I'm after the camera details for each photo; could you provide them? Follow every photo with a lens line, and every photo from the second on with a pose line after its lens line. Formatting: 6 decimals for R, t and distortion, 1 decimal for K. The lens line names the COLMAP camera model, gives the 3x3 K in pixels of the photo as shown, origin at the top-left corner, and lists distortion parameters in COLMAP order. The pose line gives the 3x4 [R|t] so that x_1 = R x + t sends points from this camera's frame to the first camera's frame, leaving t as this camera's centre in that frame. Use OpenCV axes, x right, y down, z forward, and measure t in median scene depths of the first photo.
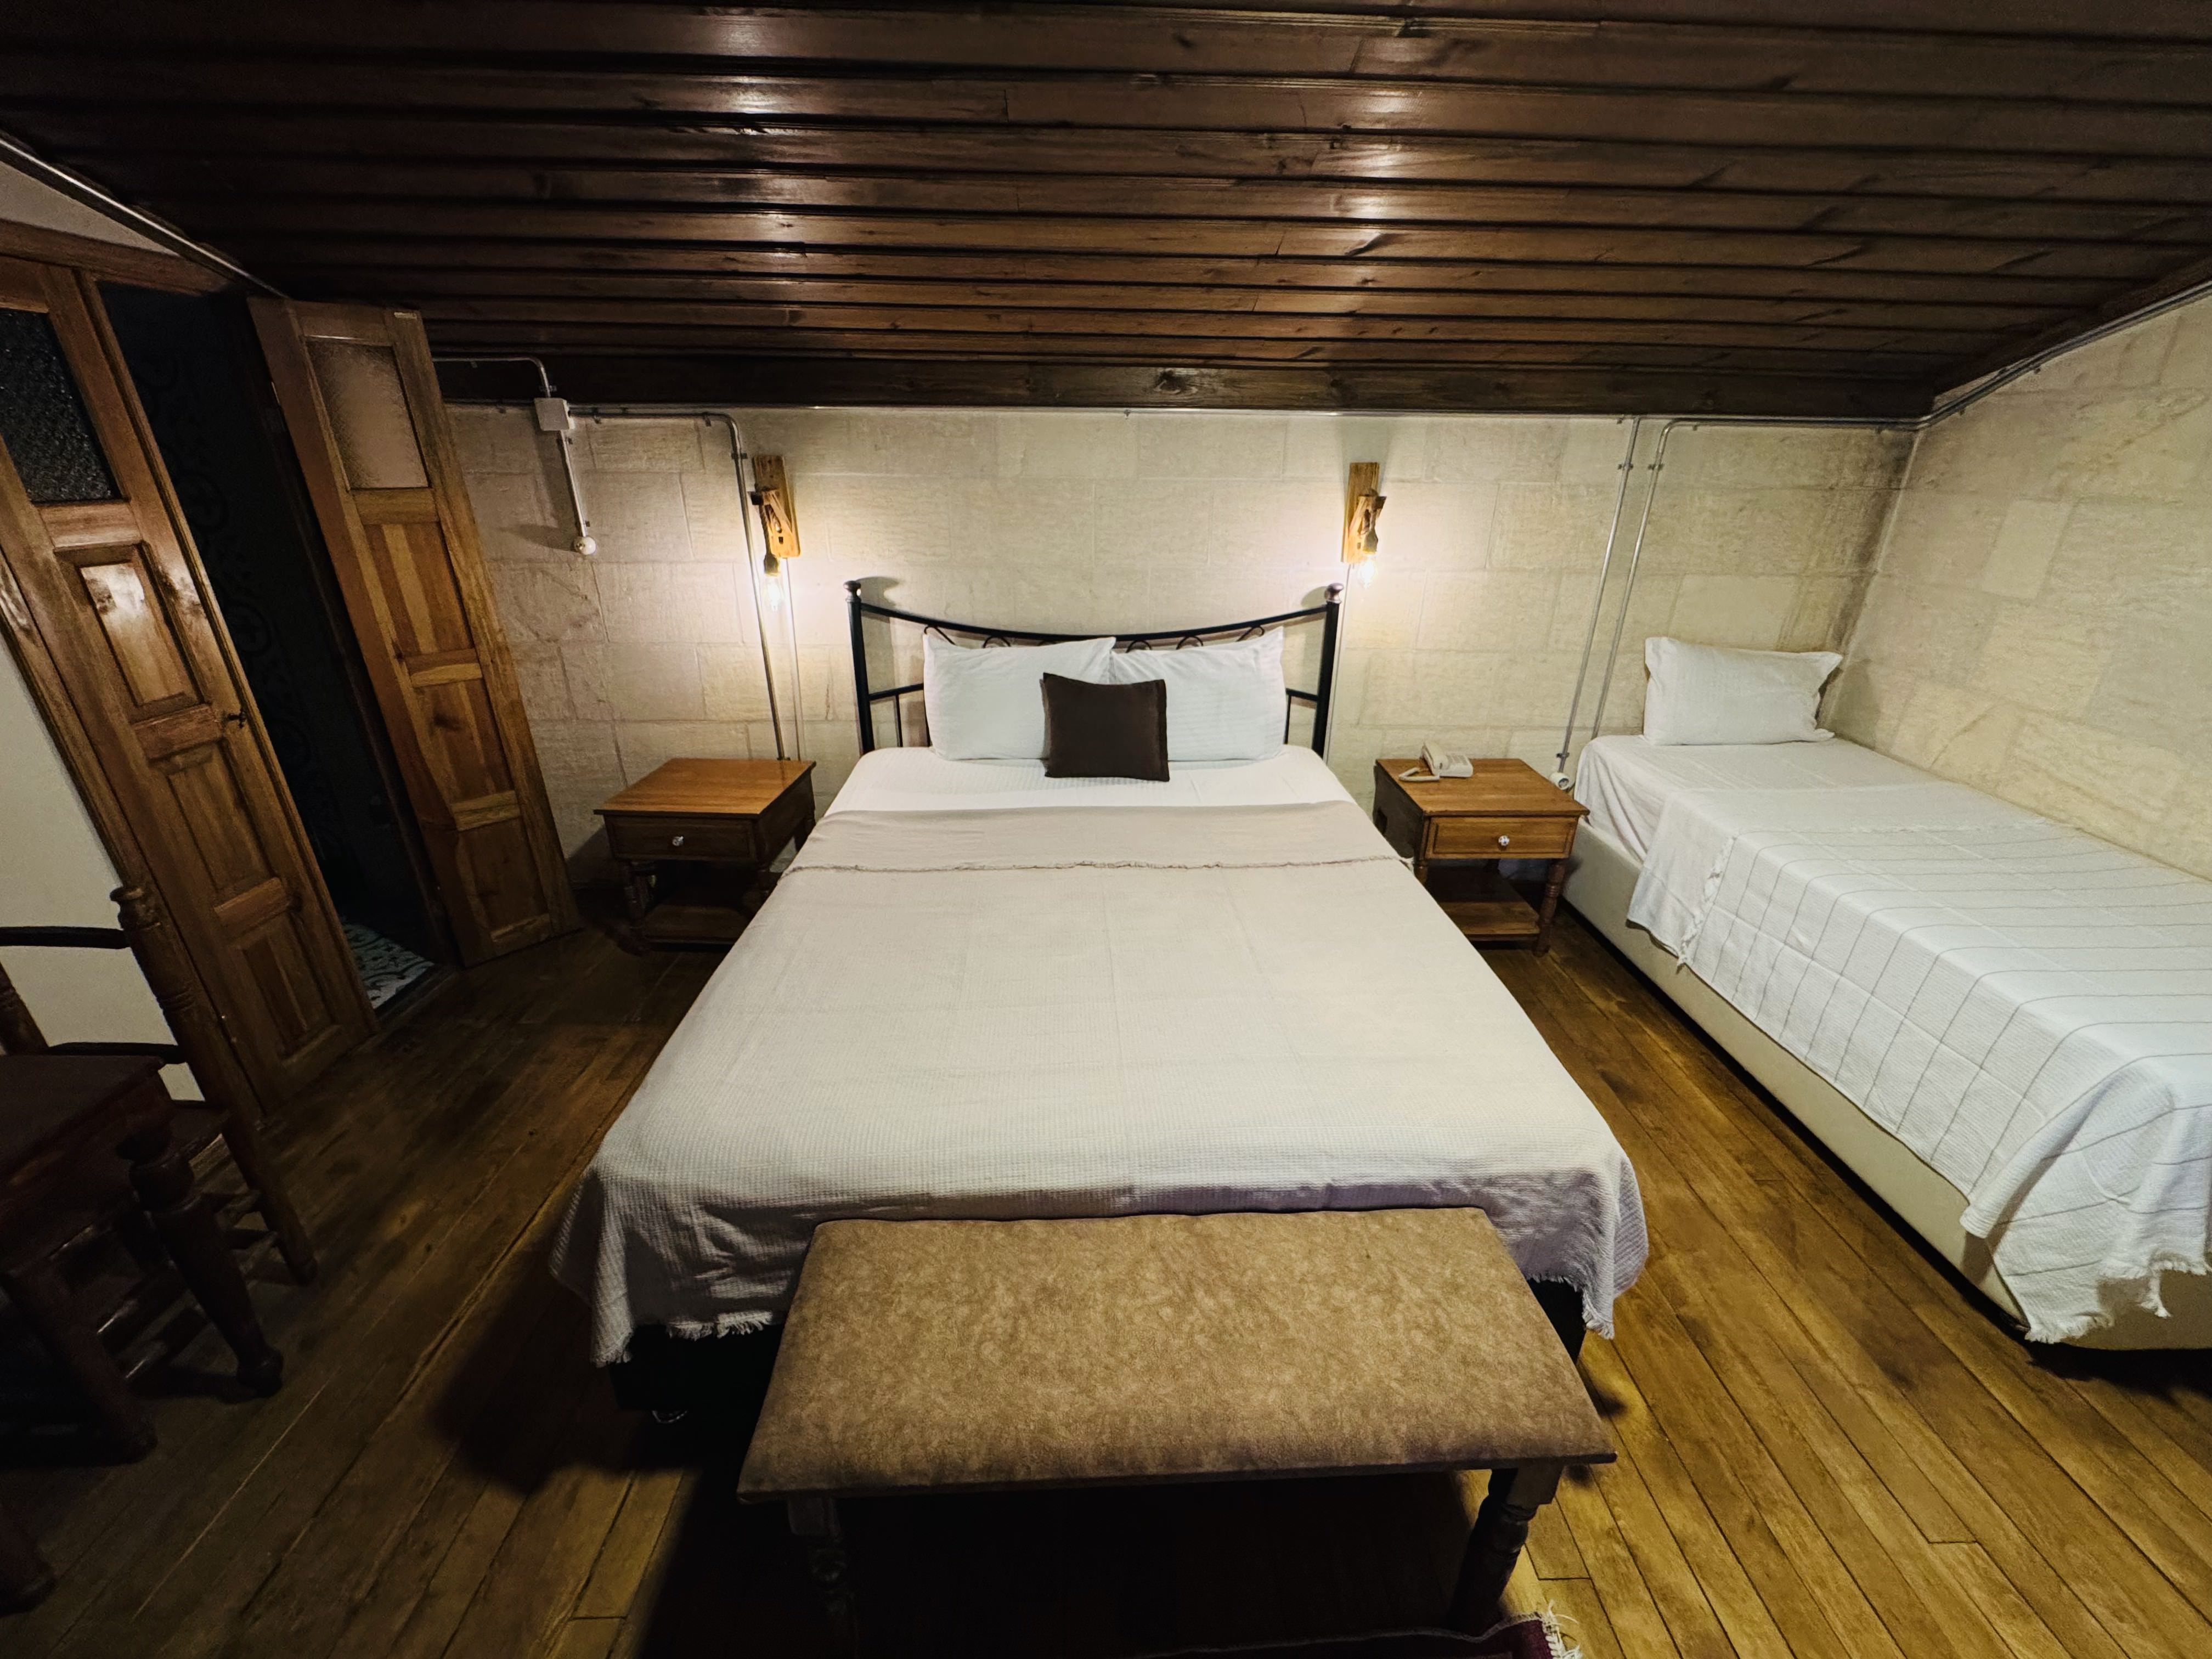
lens RADIAL K [[884.6, 0, 1099.2], [0, 884.6, 827.7], [0, 0, 1]] dist [-0.003736, 0.000534]
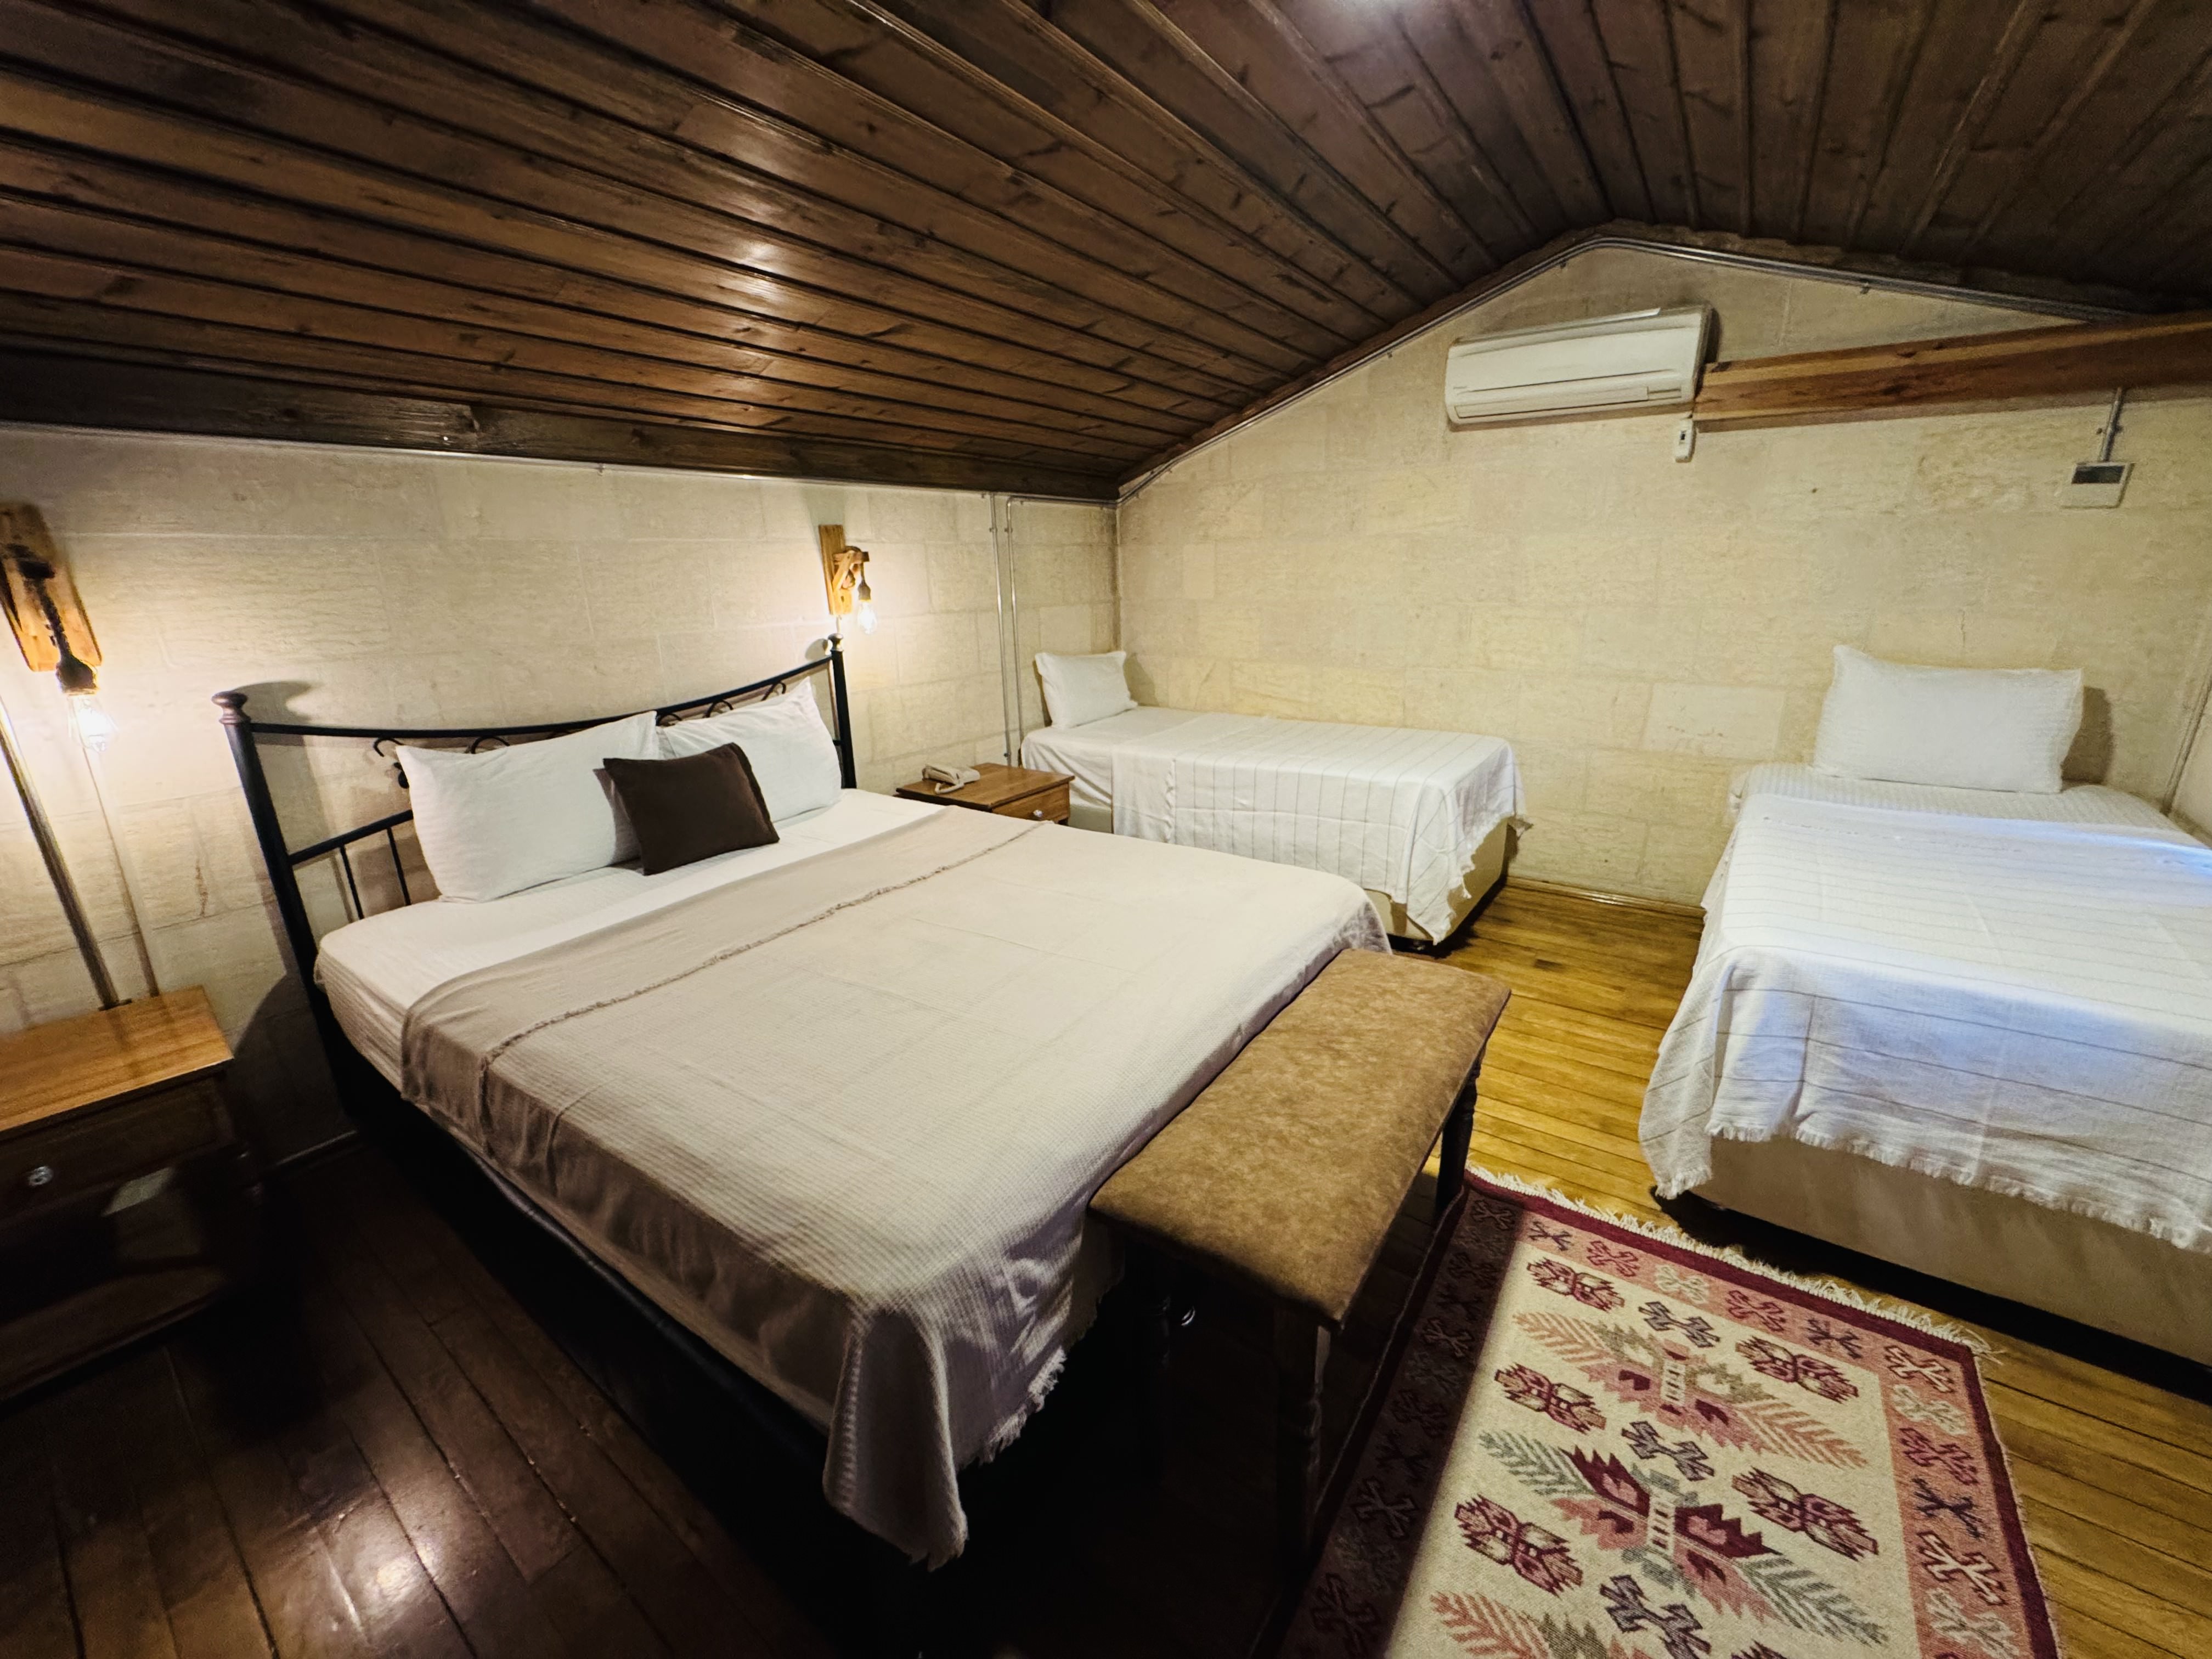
lens RADIAL K [[884.6, 0, 1103.1], [0, 884.6, 827.8], [0, 0, 1]] dist [-0.003736, 0.000534]
pose [[0.601980, -0.250758, 0.758116, -0.428642], [0.344324, 0.938126, 0.036889, 0.018543], [-0.720459, 0.238831, 0.651075, 0.126695]]
